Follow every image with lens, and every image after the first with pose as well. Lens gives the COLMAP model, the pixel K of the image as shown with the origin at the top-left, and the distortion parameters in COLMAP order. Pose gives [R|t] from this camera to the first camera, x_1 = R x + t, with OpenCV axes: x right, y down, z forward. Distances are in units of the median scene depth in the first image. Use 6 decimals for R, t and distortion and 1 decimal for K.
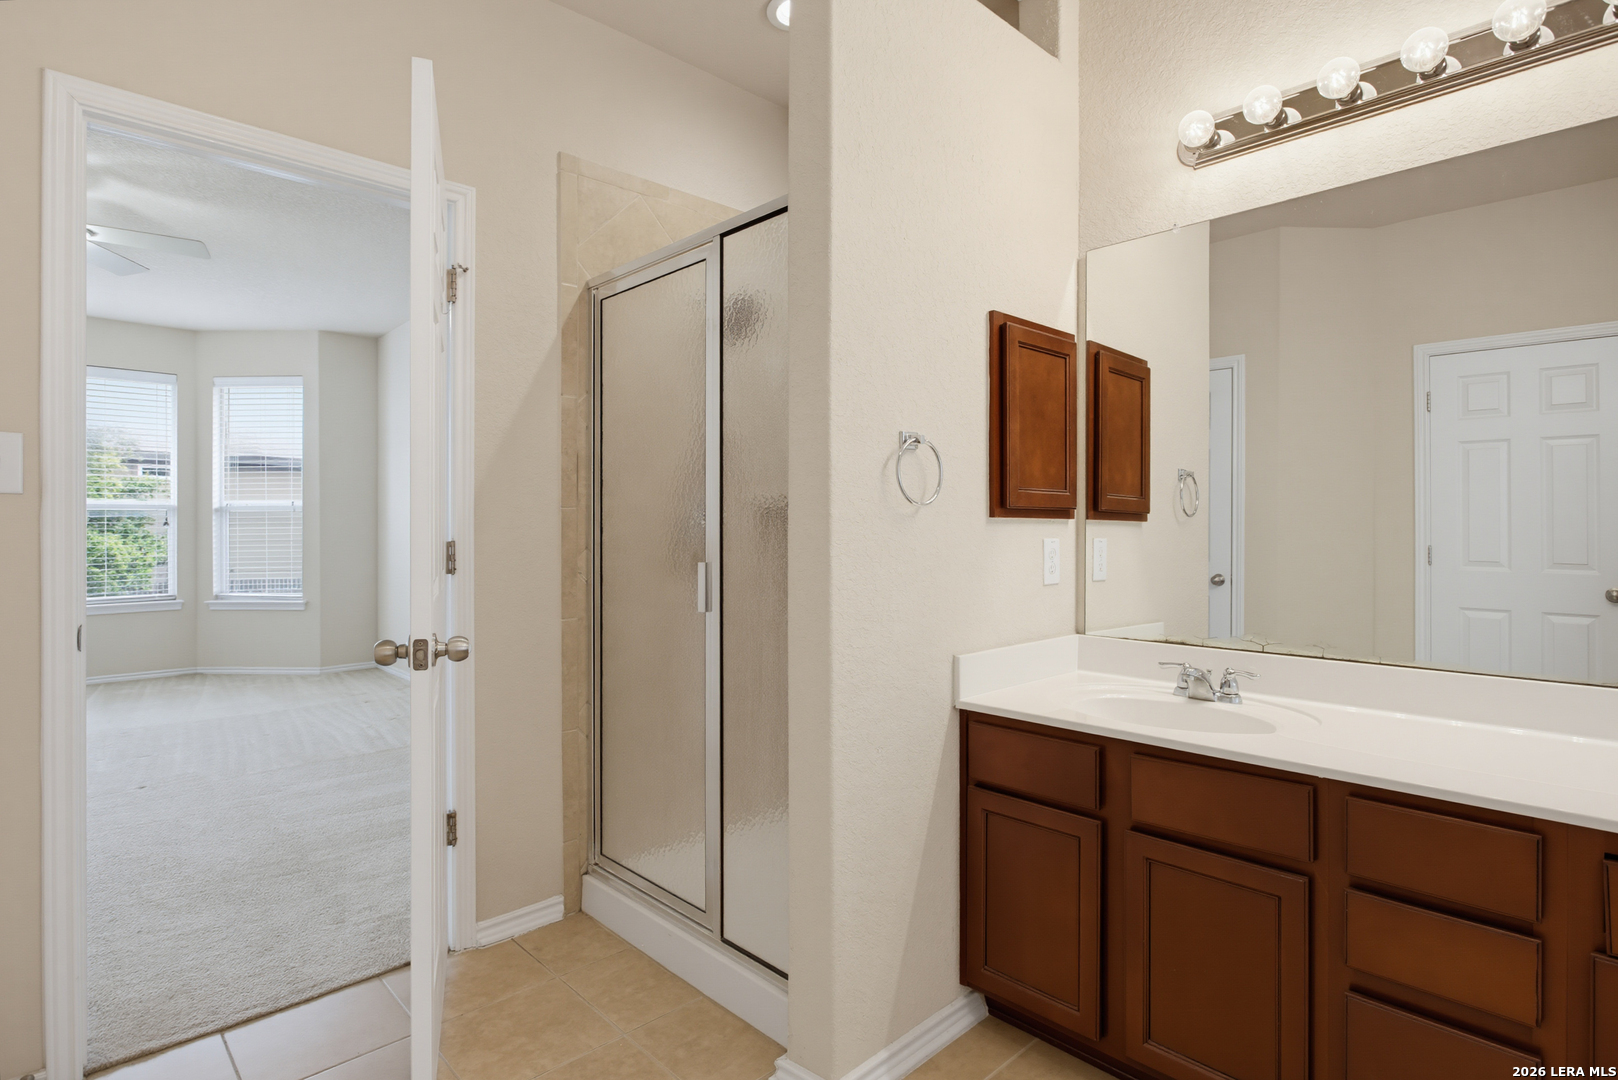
lens RADIAL K [[801.4, 0, 809.8], [0, 801.4, 537.2], [0, 0, 1]] dist [-0.012752, 0.000562]
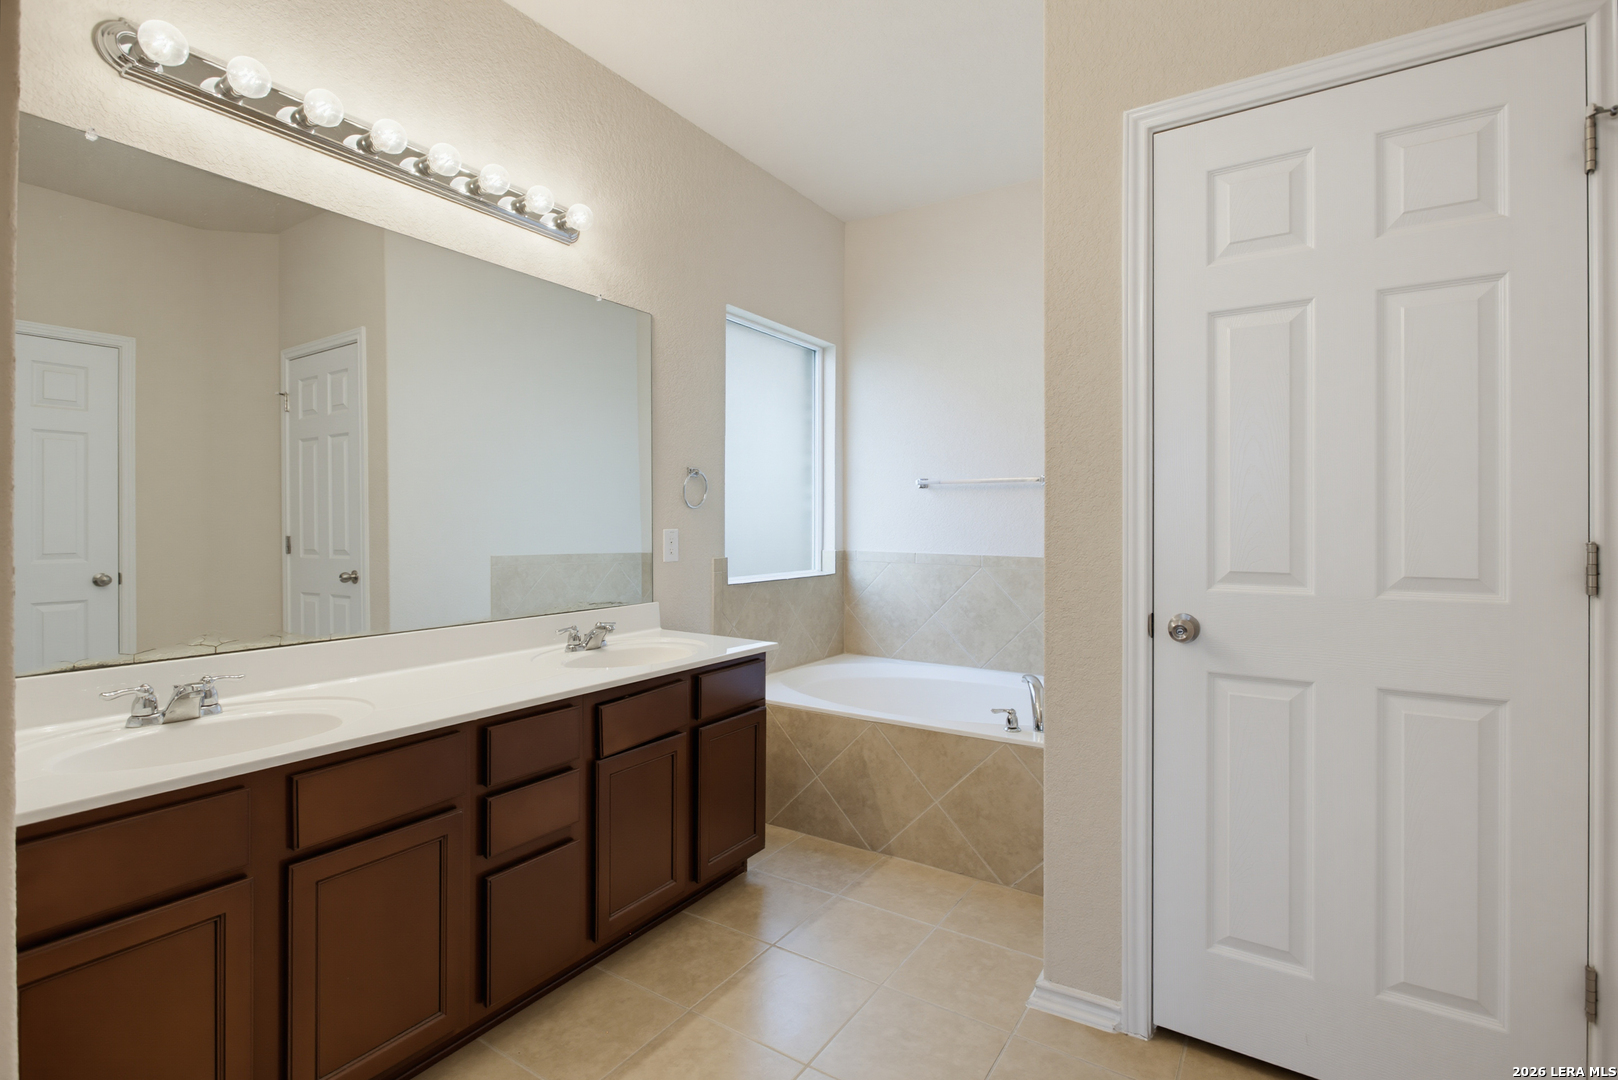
lens RADIAL K [[768.4, 0, 821.2], [0, 768.4, 511.5], [0, 0, 1]] dist [-0.005676, 0.001566]
pose [[-0.247978, 0.018990, 0.968579, -0.483993], [0.007982, 0.999814, -0.017559, 0.000973], [-0.968733, 0.003377, -0.248084, 0.556845]]
